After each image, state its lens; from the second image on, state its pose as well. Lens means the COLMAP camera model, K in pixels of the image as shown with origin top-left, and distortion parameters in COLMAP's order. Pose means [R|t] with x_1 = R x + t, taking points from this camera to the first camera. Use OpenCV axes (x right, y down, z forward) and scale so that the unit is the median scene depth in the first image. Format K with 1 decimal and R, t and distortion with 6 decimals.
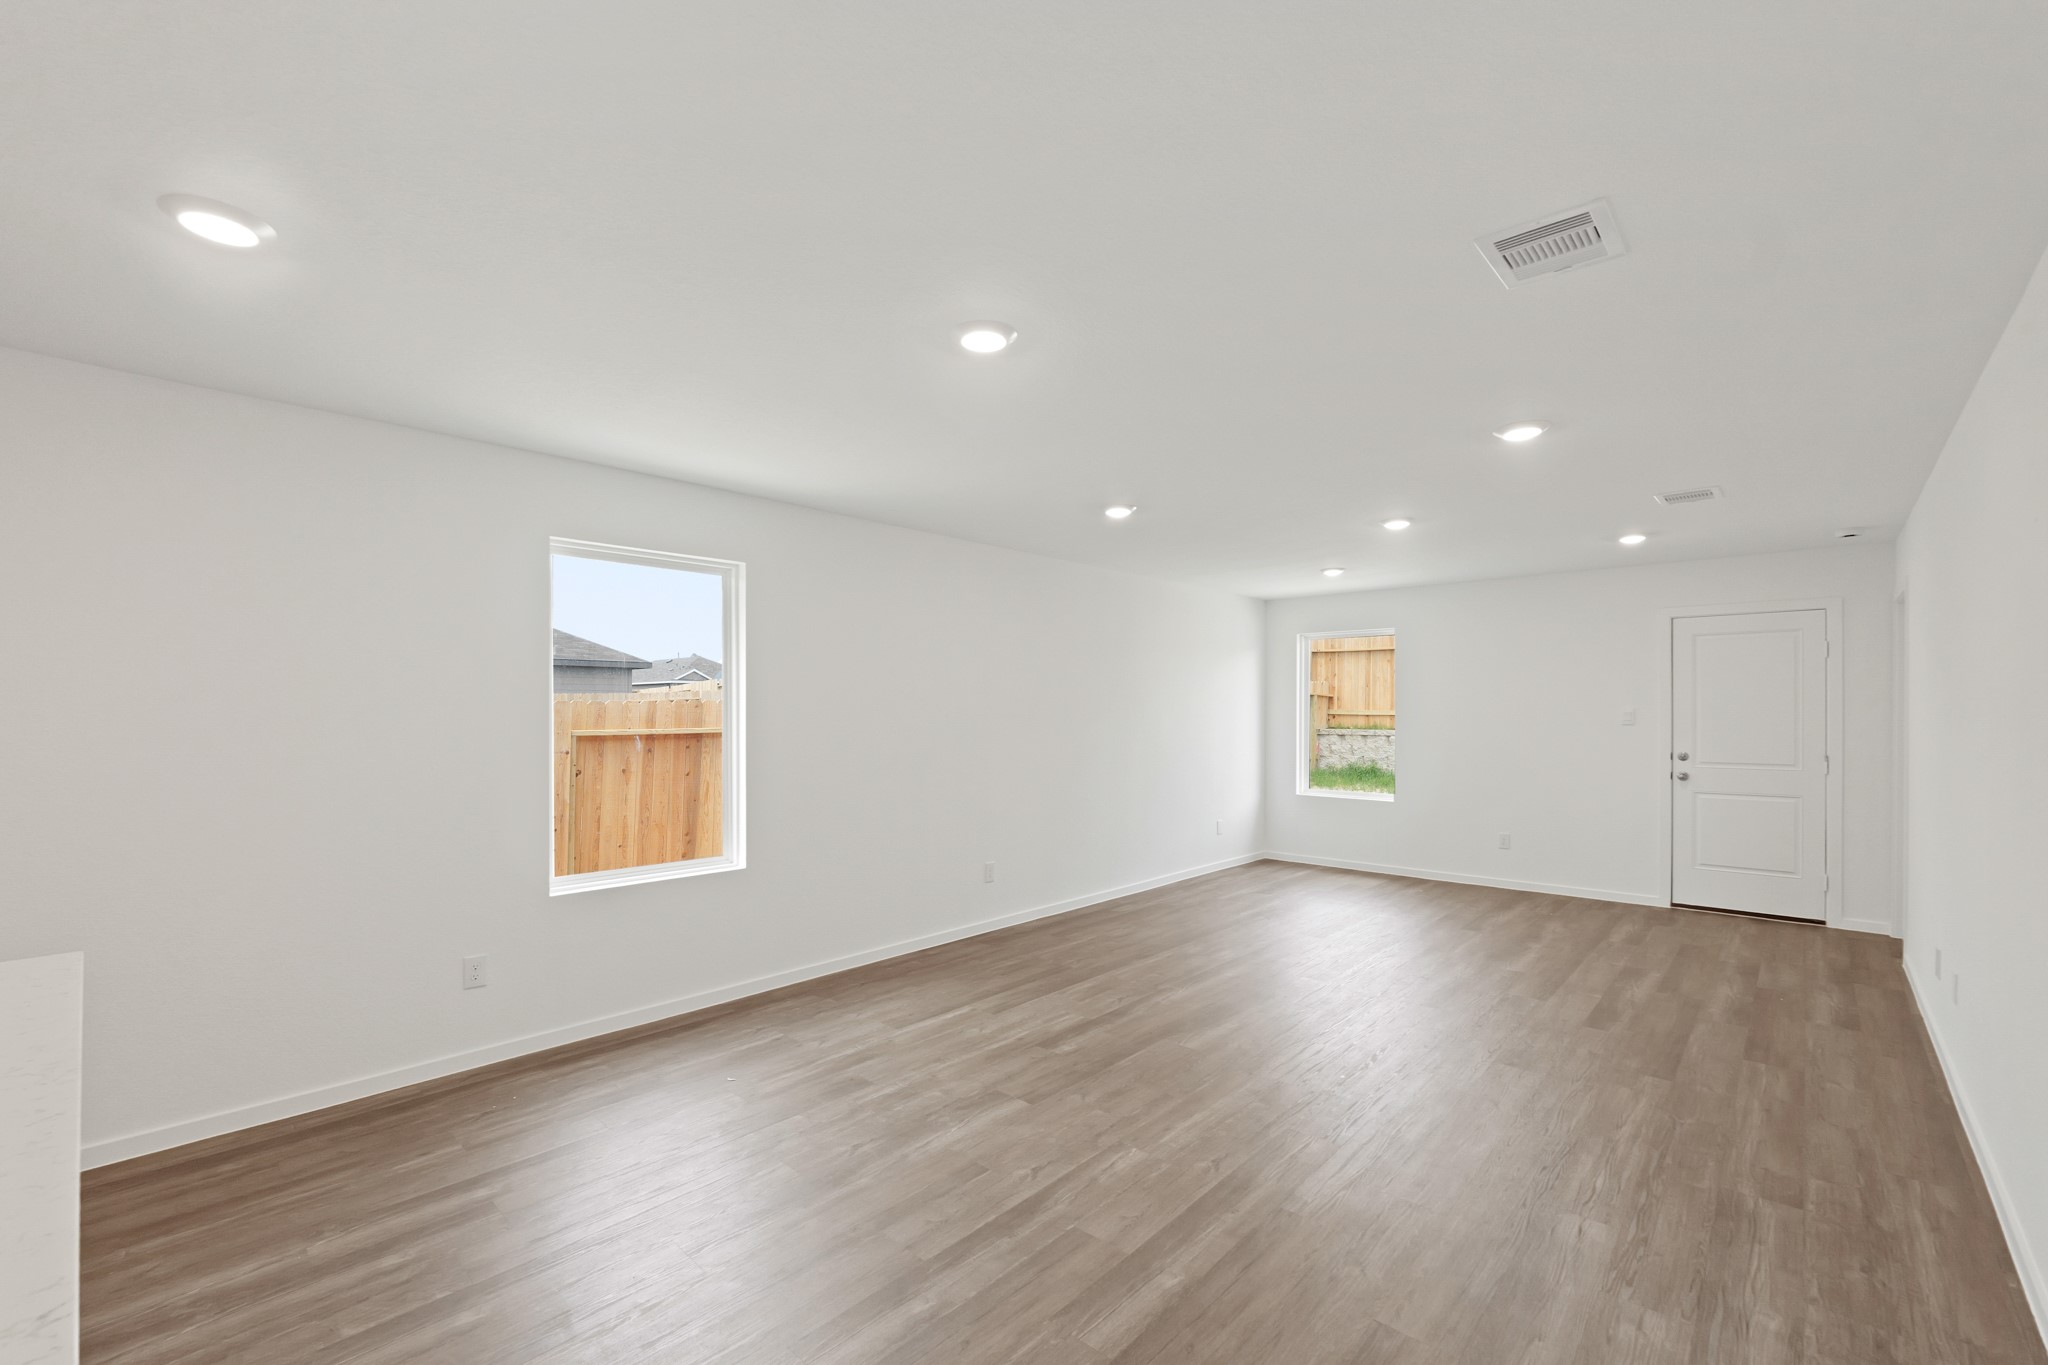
lens RADIAL K [[864.3, 0, 1015.7], [0, 864.3, 715.1], [0, 0, 1]] dist [-0.001709, 0.000258]
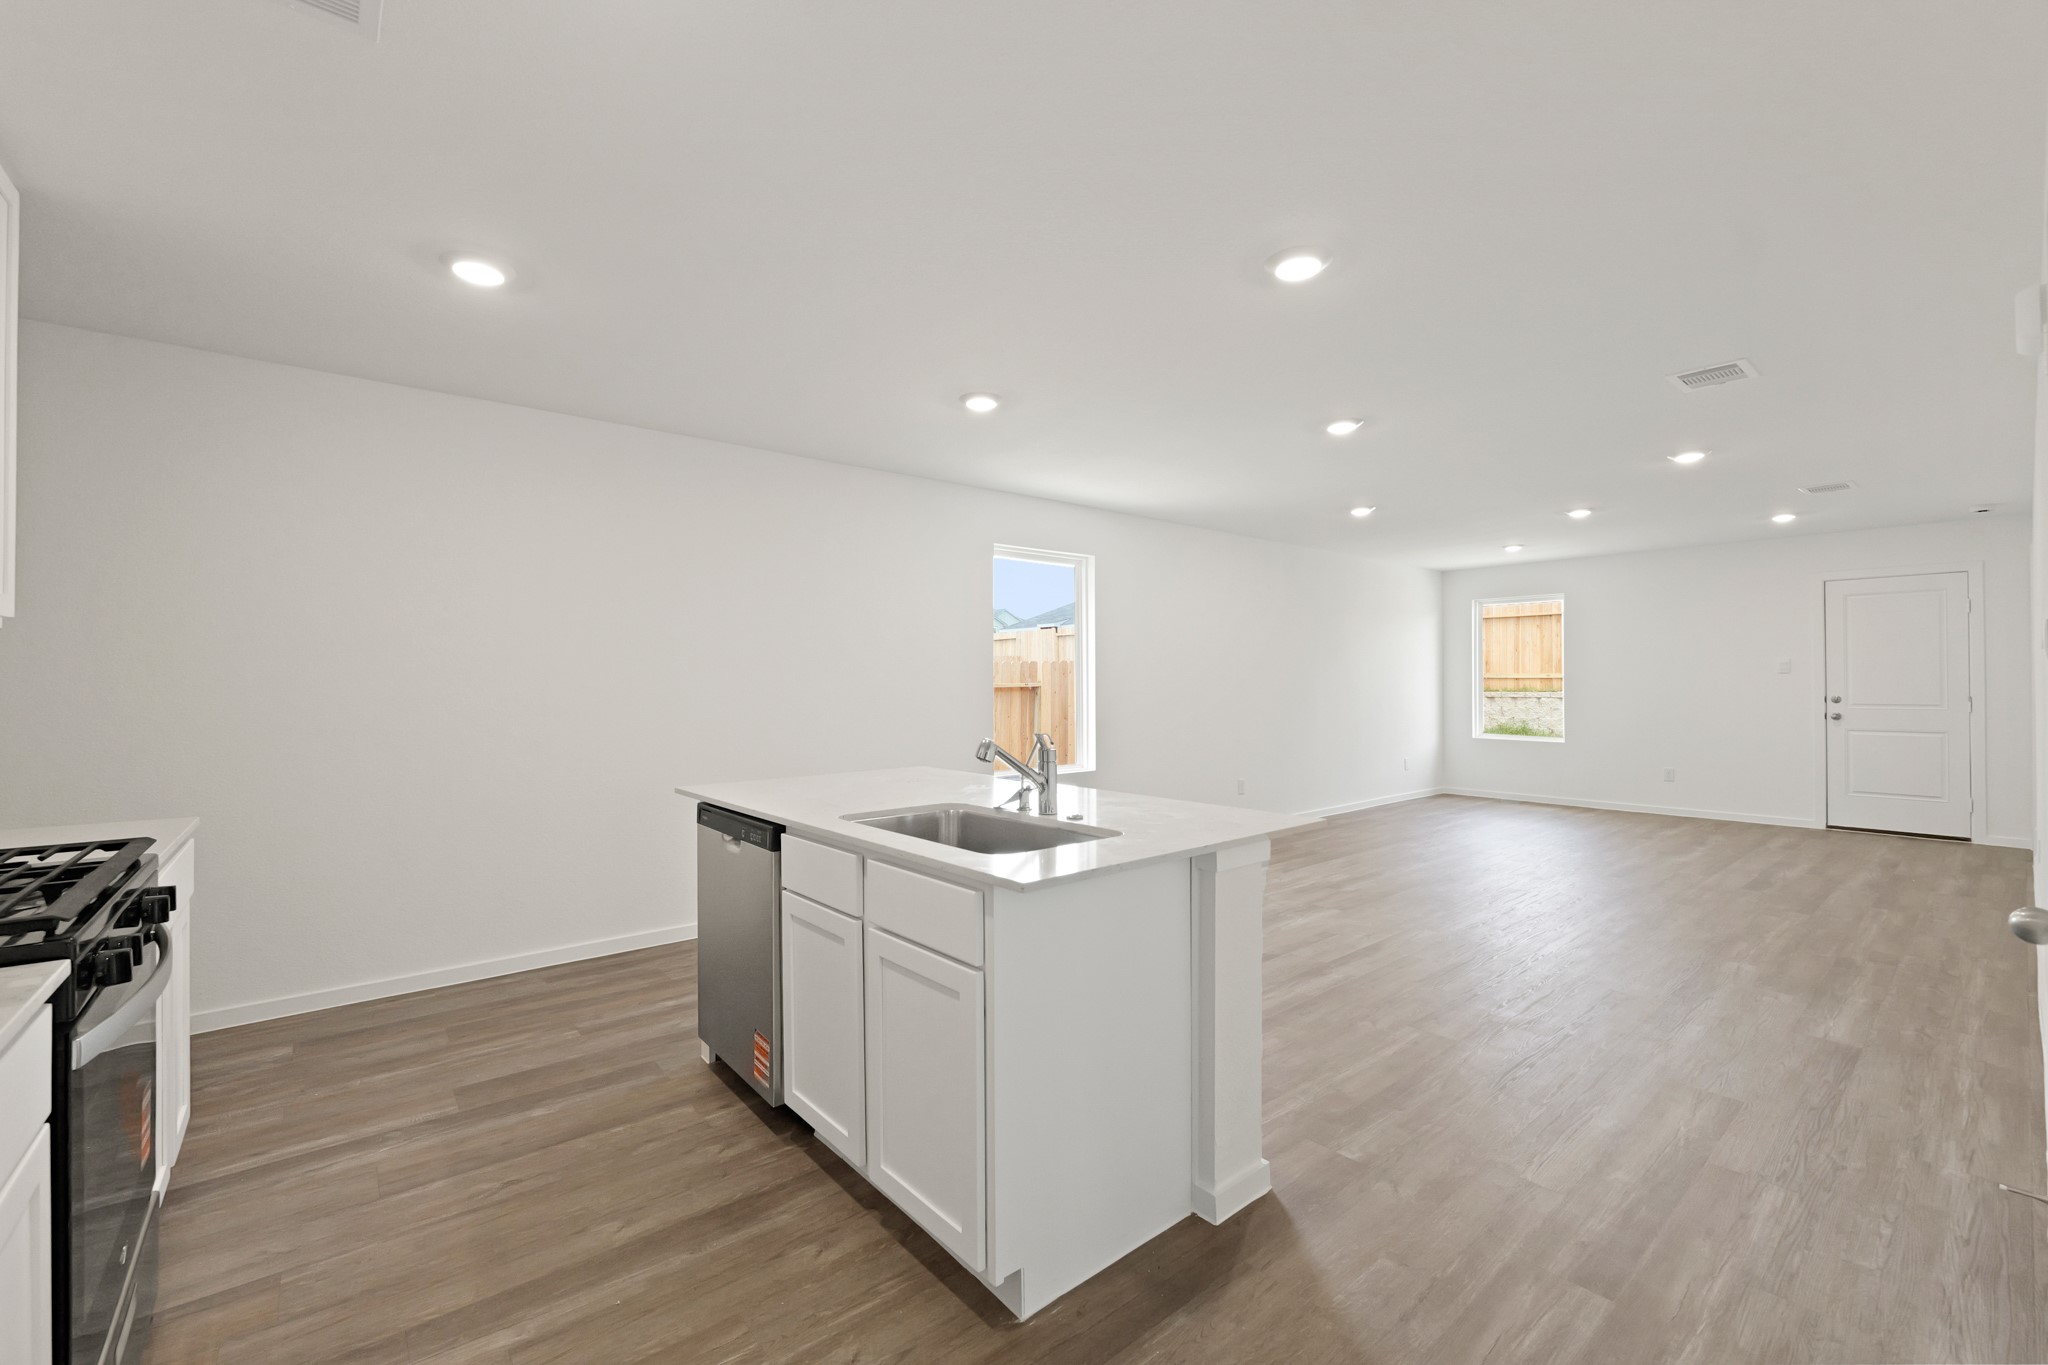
lens RADIAL K [[848.3, 0, 1024.0], [0, 848.3, 682.5], [0, 0, 1]] dist [-0.000593, -0.000370]
pose [[0.992281, -0.003737, -0.123951, -0.205414], [0.003140, 0.999982, -0.005016, 0.031880], [0.123968, 0.004588, 0.992276, -0.321618]]
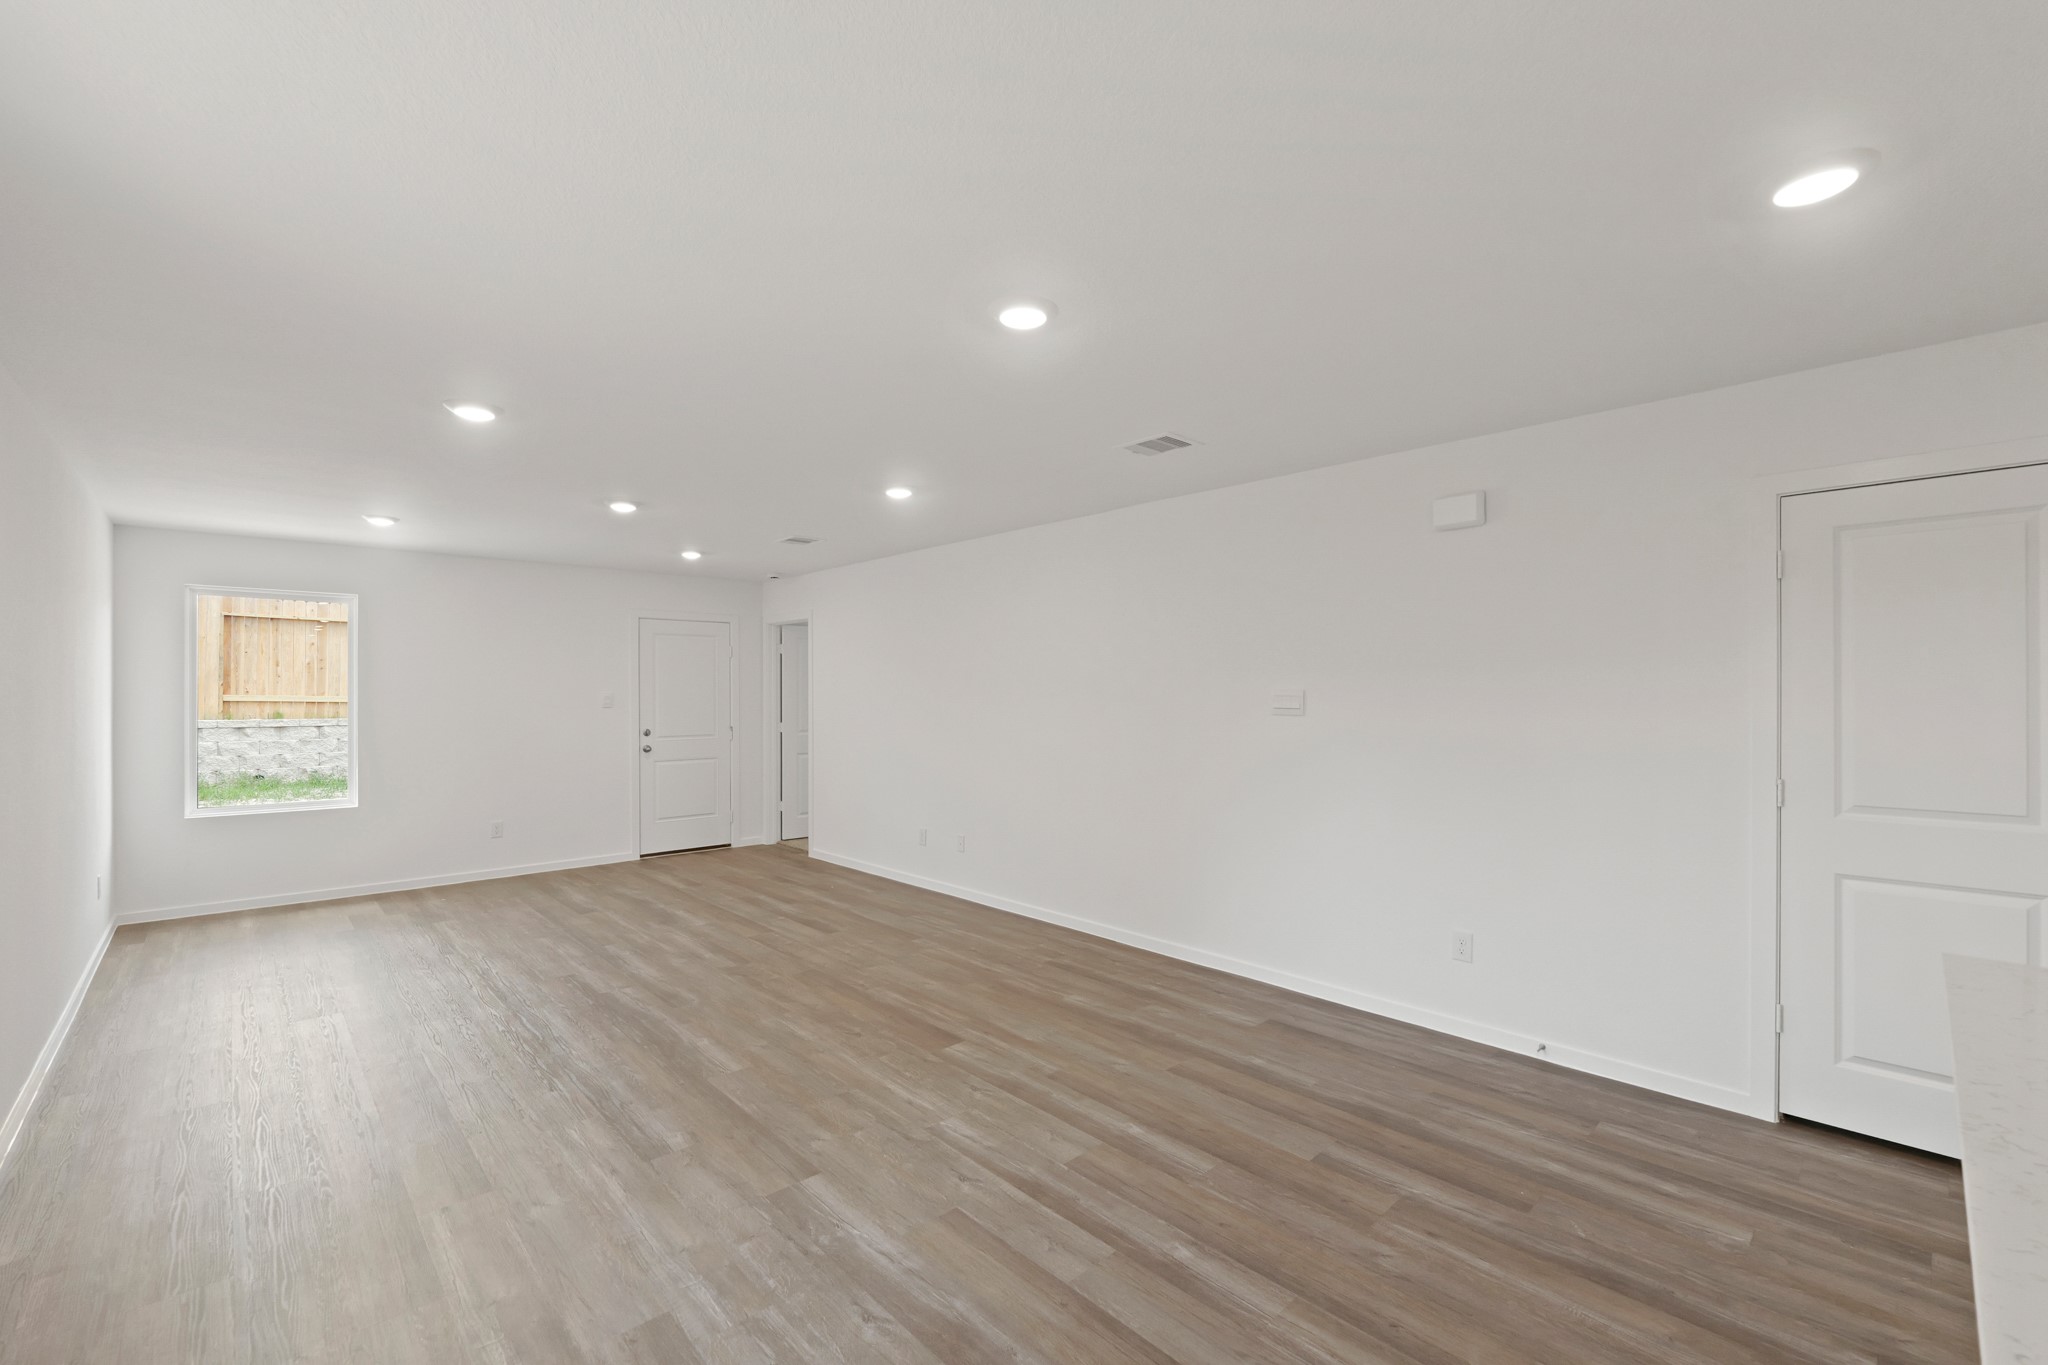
lens RADIAL K [[847.4, 0, 1051.2], [0, 847.4, 697.9], [0, 0, 1]] dist [-0.001780, -0.000222]
pose [[0.054384, -0.002873, 0.998516, -0.453209], [0.001994, 0.999994, 0.002768, -0.003681], [-0.998518, 0.001841, 0.054389, 0.427131]]
